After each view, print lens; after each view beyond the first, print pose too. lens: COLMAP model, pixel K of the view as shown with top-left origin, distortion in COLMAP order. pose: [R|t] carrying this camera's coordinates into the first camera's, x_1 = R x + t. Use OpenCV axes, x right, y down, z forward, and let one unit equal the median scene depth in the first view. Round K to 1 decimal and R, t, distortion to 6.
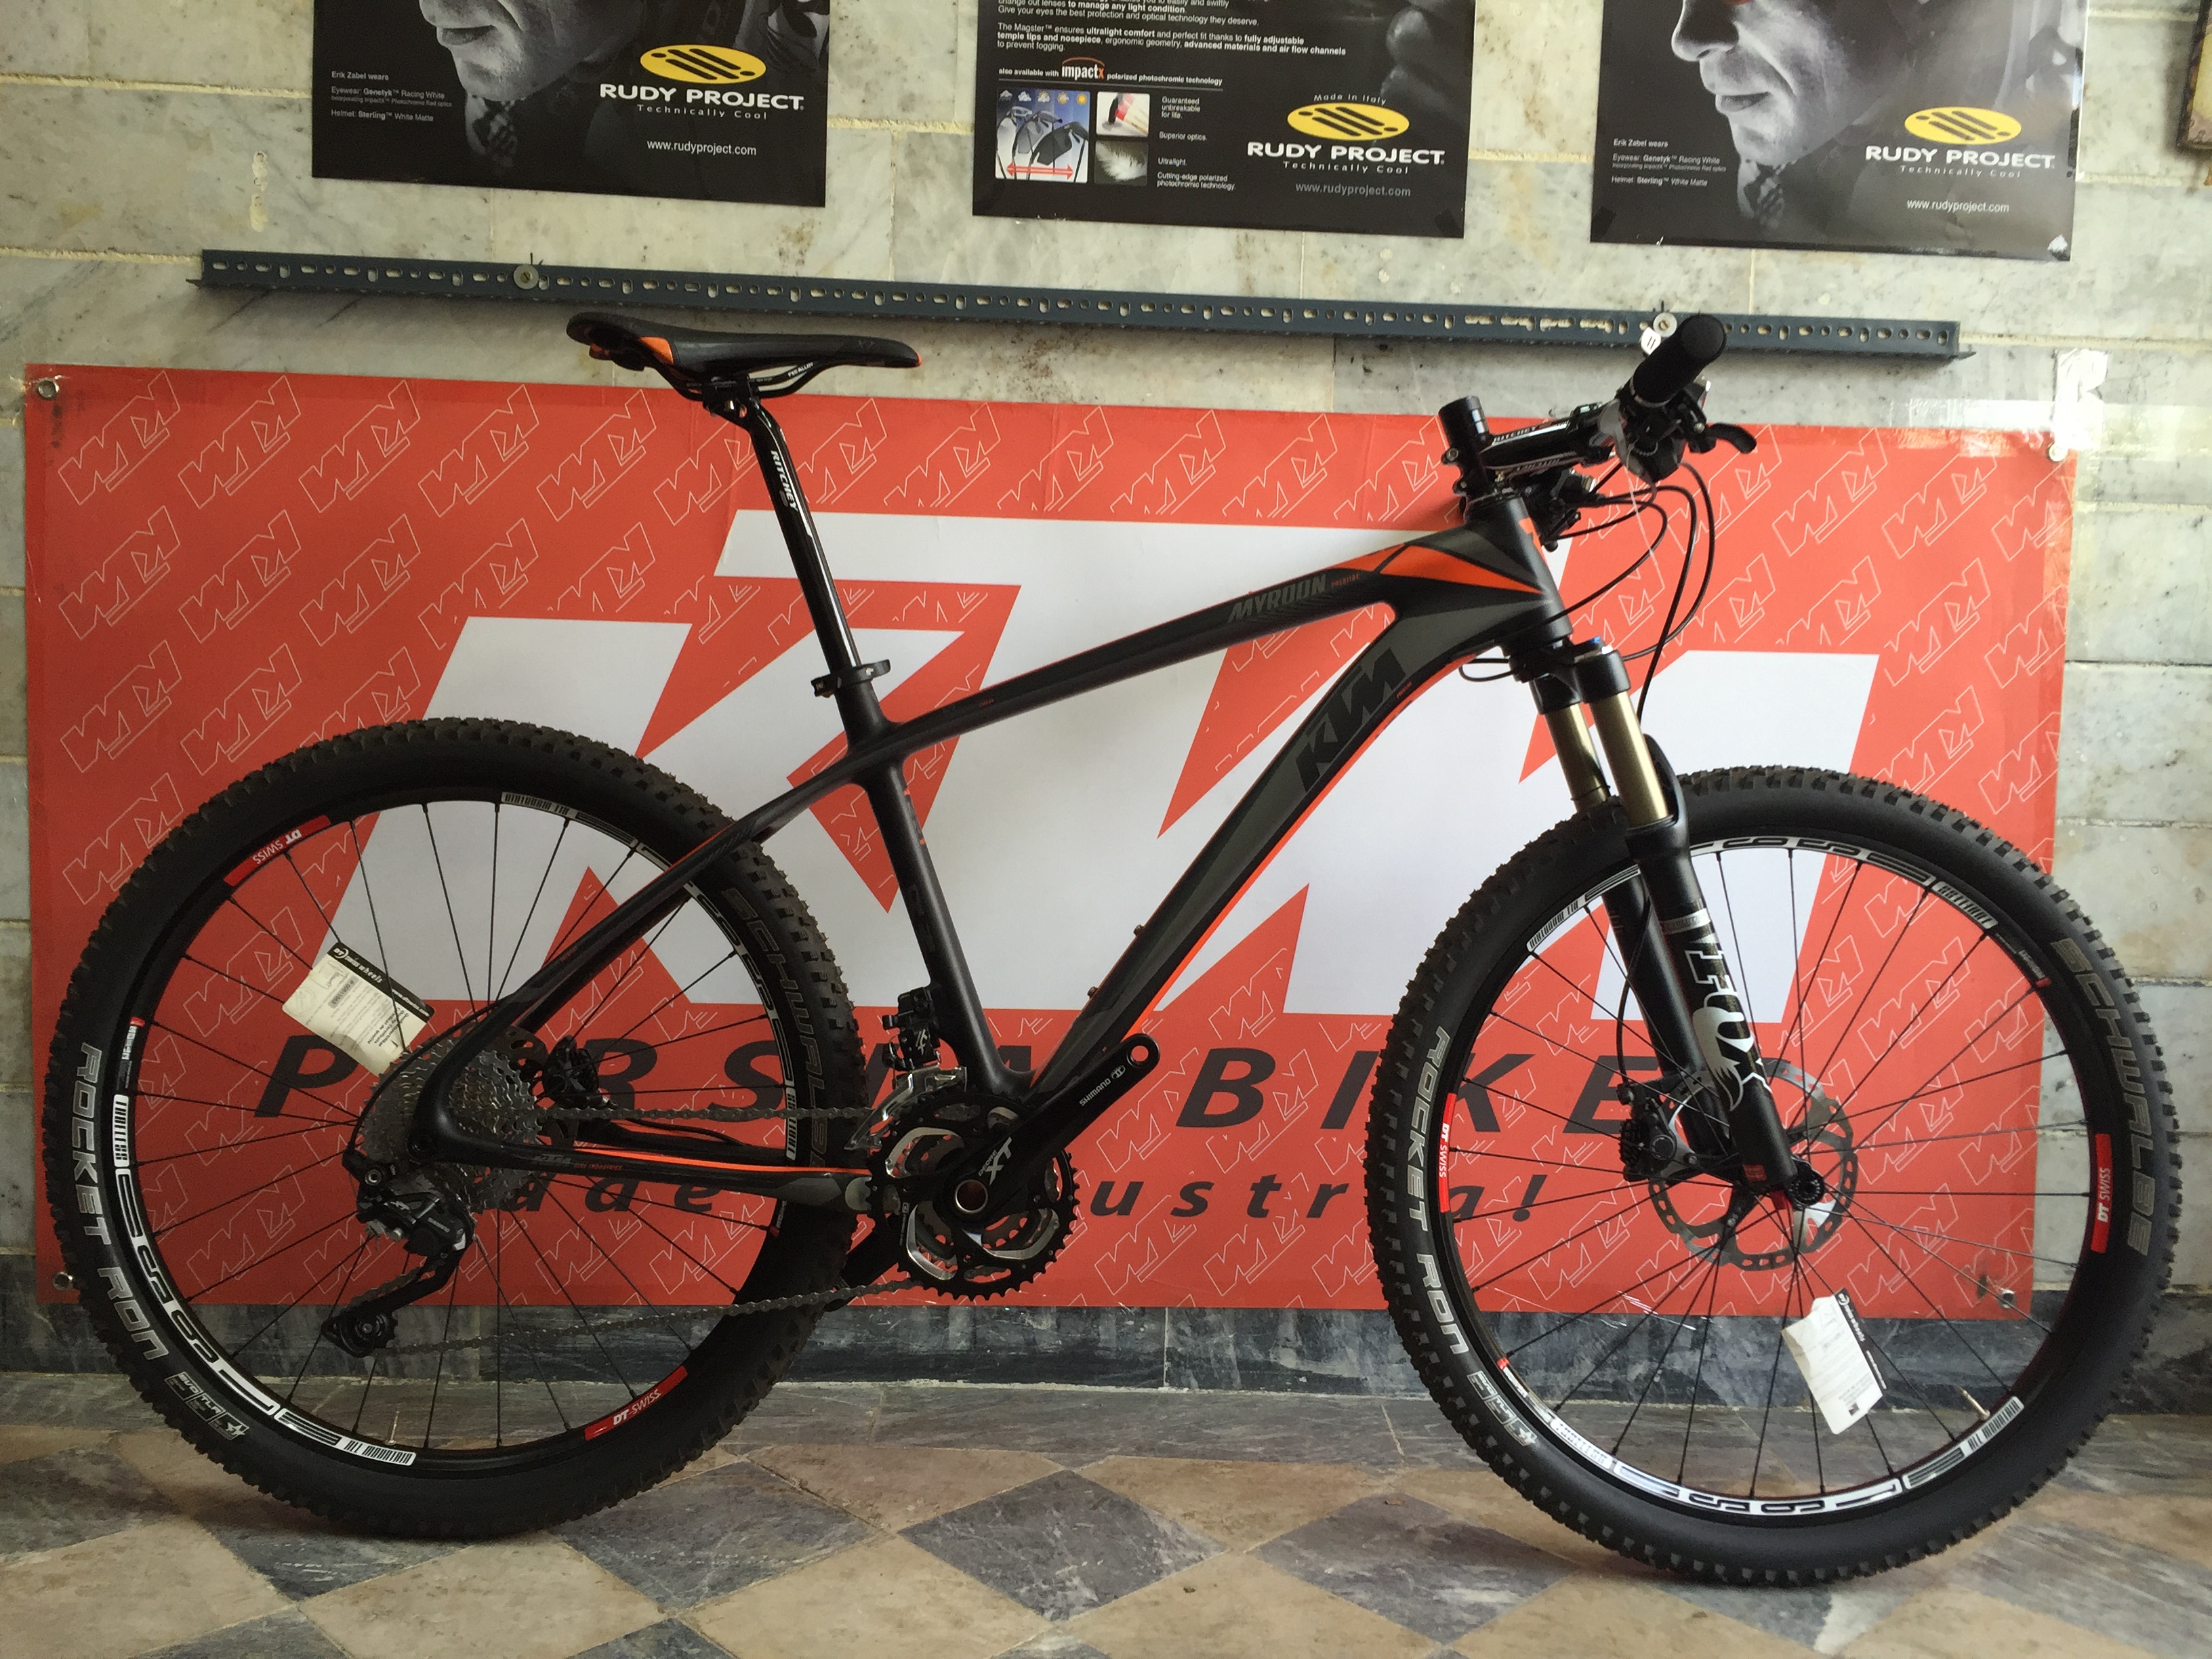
lens RADIAL K [[1870.5, 0, 1136.7], [0, 1870.5, 843.0], [0, 0, 1]] dist [0.081371, -0.091984]
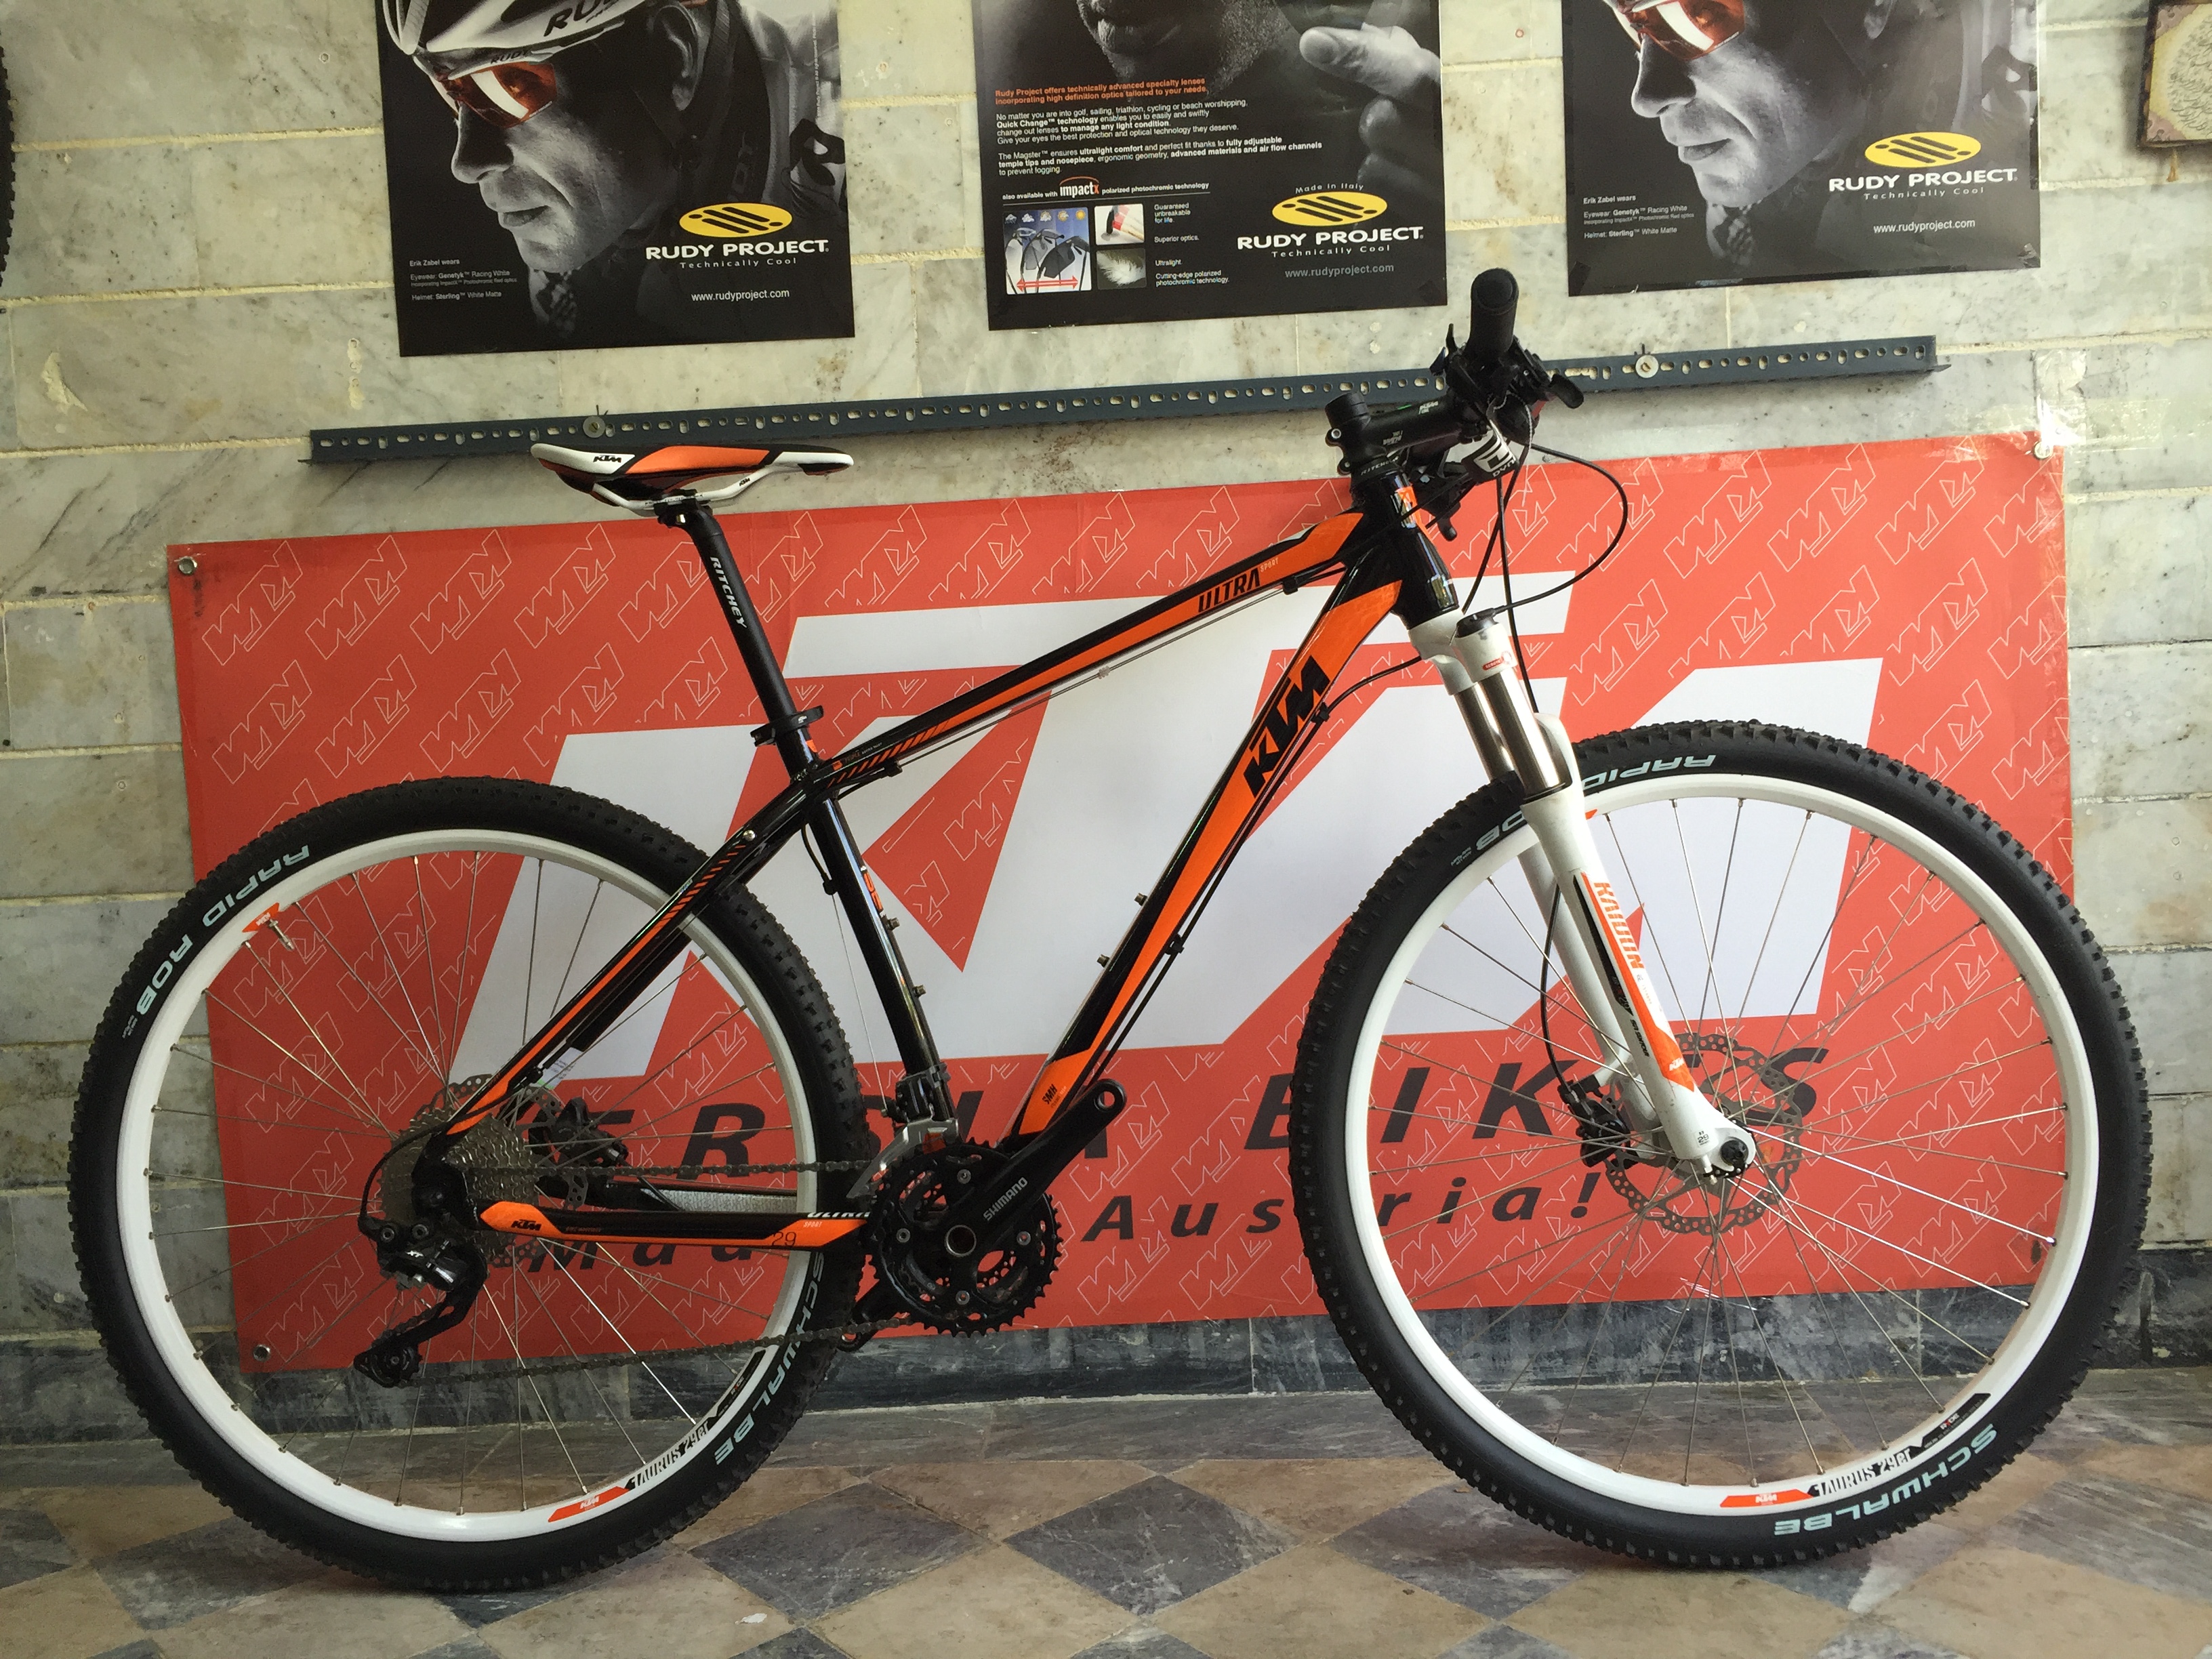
lens RADIAL K [[1870.5, 0, 1136.7], [0, 1870.5, 843.0], [0, 0, 1]] dist [0.081371, -0.091984]
pose [[0.994142, -0.078445, -0.074346, 0.056805], [0.078604, 0.996906, -0.000790, -0.030076], [0.074177, -0.005058, 0.997232, -0.080181]]
